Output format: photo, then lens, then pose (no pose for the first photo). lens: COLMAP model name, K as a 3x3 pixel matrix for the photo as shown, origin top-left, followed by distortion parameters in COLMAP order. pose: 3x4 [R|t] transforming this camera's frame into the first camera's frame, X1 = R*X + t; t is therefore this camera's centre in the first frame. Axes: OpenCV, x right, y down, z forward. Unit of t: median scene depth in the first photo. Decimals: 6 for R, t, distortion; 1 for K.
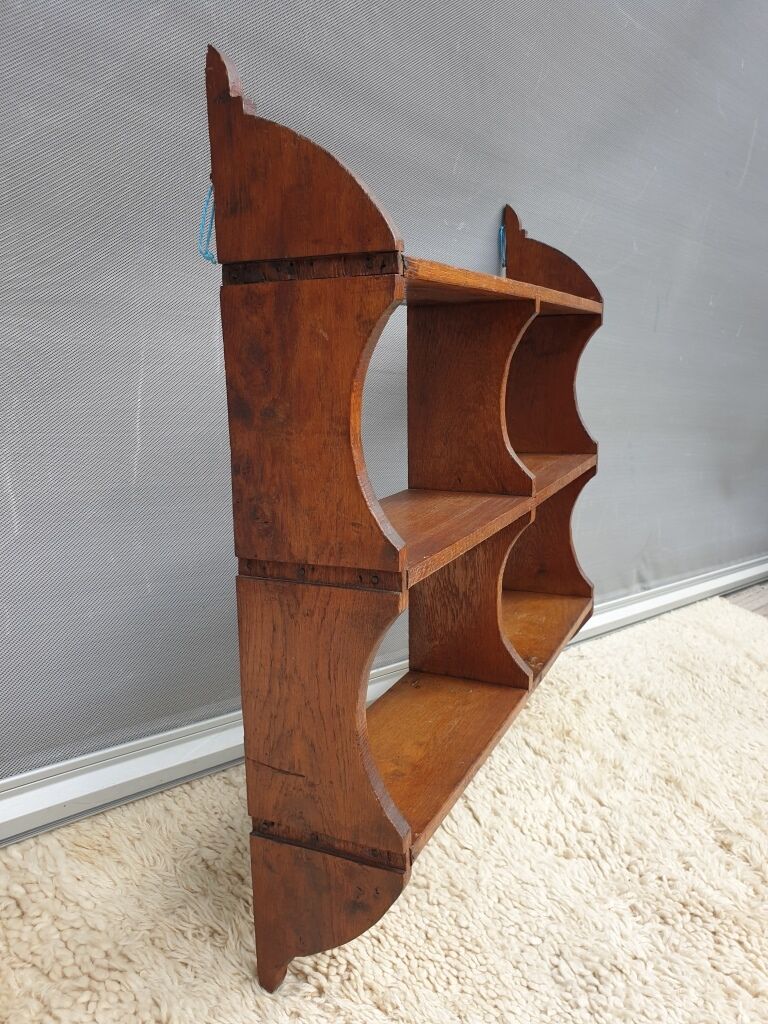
lens RADIAL K [[794.5, 0, 406.3], [0, 794.5, 529.6], [0, 0, 1]] dist [0.002919, 0.005272]
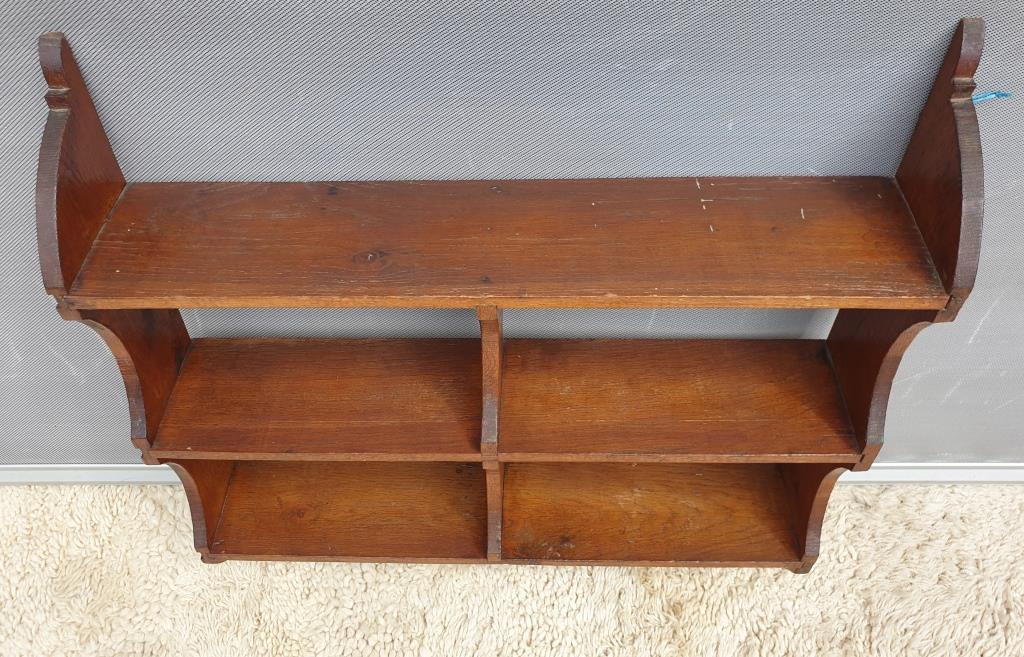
lens RADIAL K [[843.6, 0, 512.0], [0, 843.6, 328.5], [0, 0, 1]] dist [-0.000467, -0.000205]
pose [[0.387599, 0.695430, -0.605098, 0.698460], [-0.181063, 0.701058, 0.689735, -0.865272], [0.903871, -0.157780, 0.397646, 0.729888]]
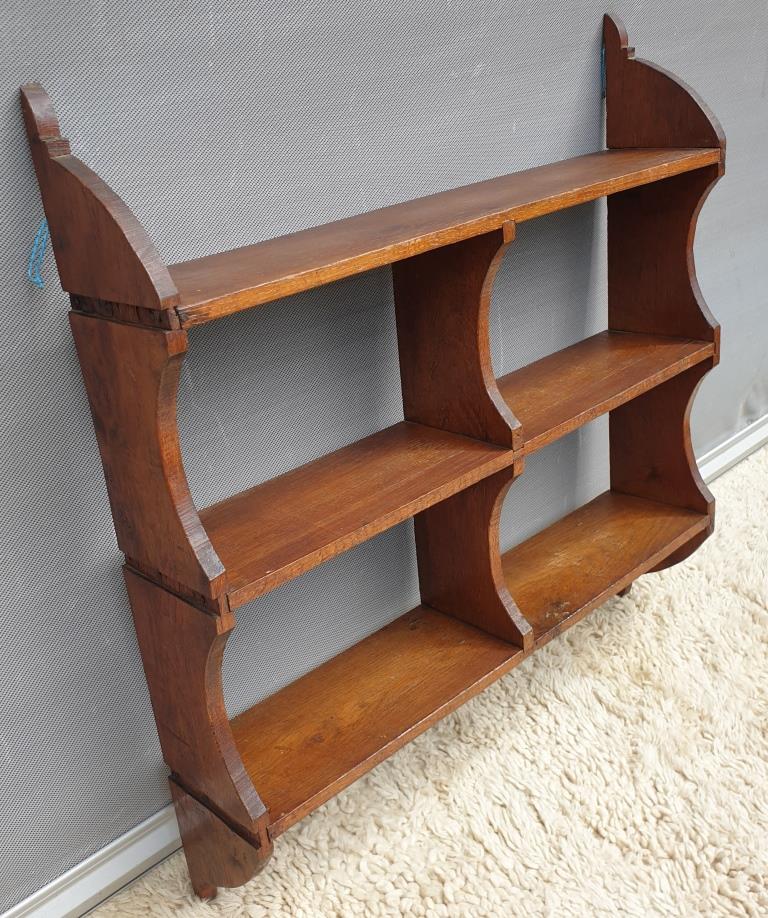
lens RADIAL K [[978.4, 0, 384.0], [0, 978.4, 459.0], [0, 0, 1]] dist [0.019586, -0.012523]
pose [[0.920020, 0.071855, -0.385227, 0.477012], [0.009054, 0.978885, 0.204212, -0.271769], [0.391767, -0.191367, 0.899943, -0.025348]]
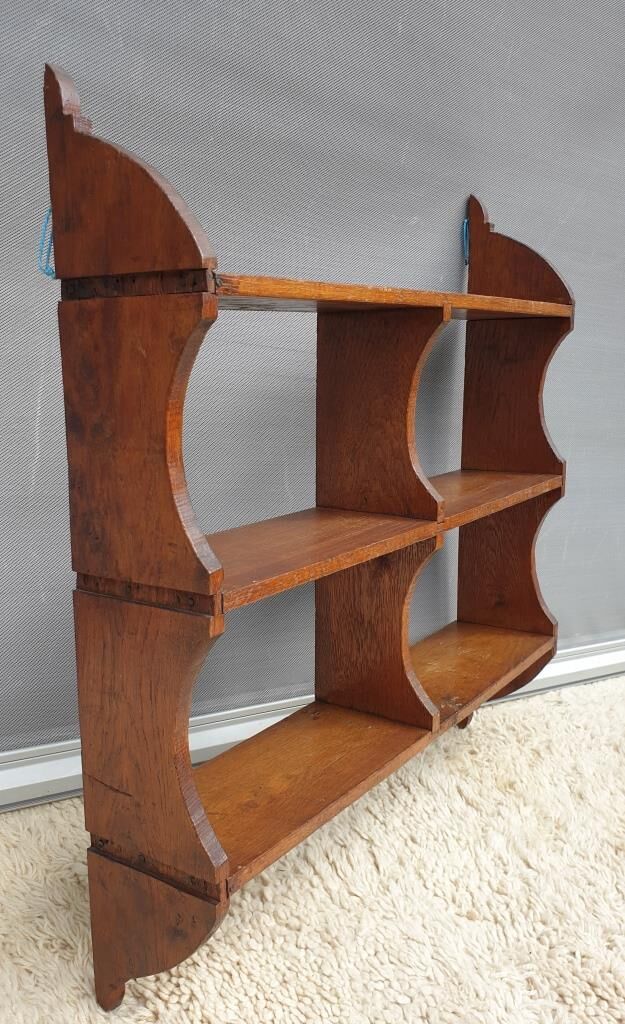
lens RADIAL K [[888.5, 0, 314.8], [0, 888.5, 550.9], [0, 0, 1]] dist [0.006614, -0.007264]
pose [[0.983577, 0.047372, -0.174161, 0.214617], [-0.045965, 0.998870, 0.012105, -0.014349], [0.174538, -0.003901, 0.984643, -0.038044]]
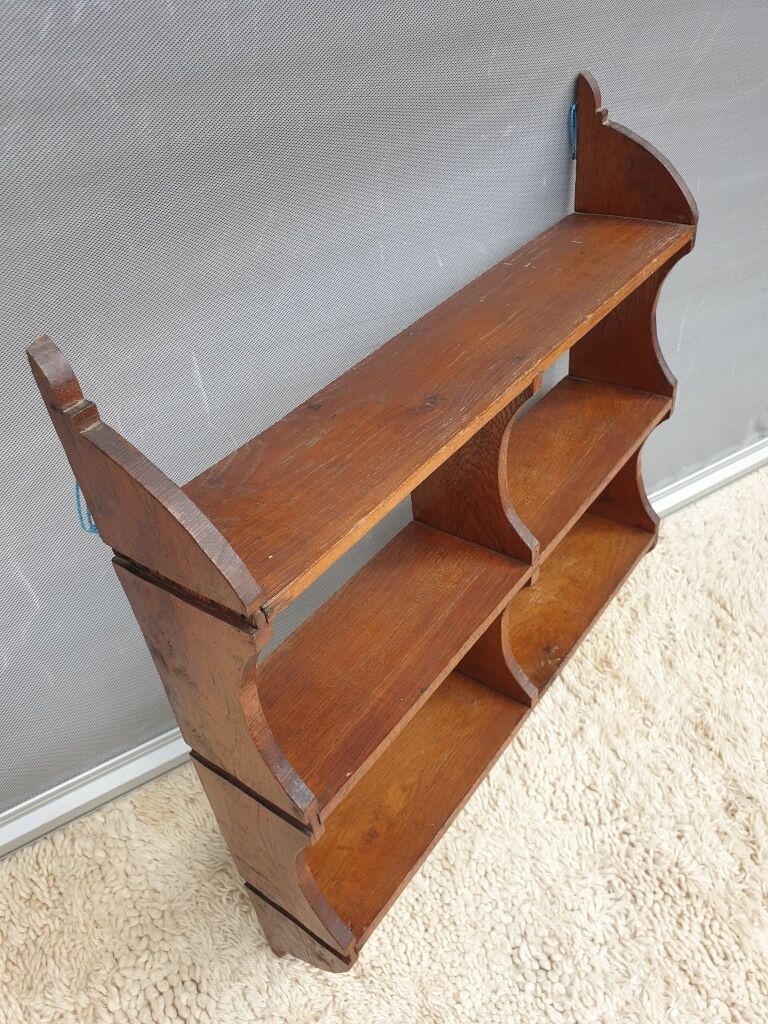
lens RADIAL K [[791.0, 0, 396.1], [0, 791.0, 522.2], [0, 0, 1]] dist [-0.005962, -0.001013]
pose [[0.971790, 0.067810, -0.225891, 0.226046], [0.042383, 0.891976, 0.450092, -0.550644], [0.232010, -0.446969, 0.863939, 0.200458]]
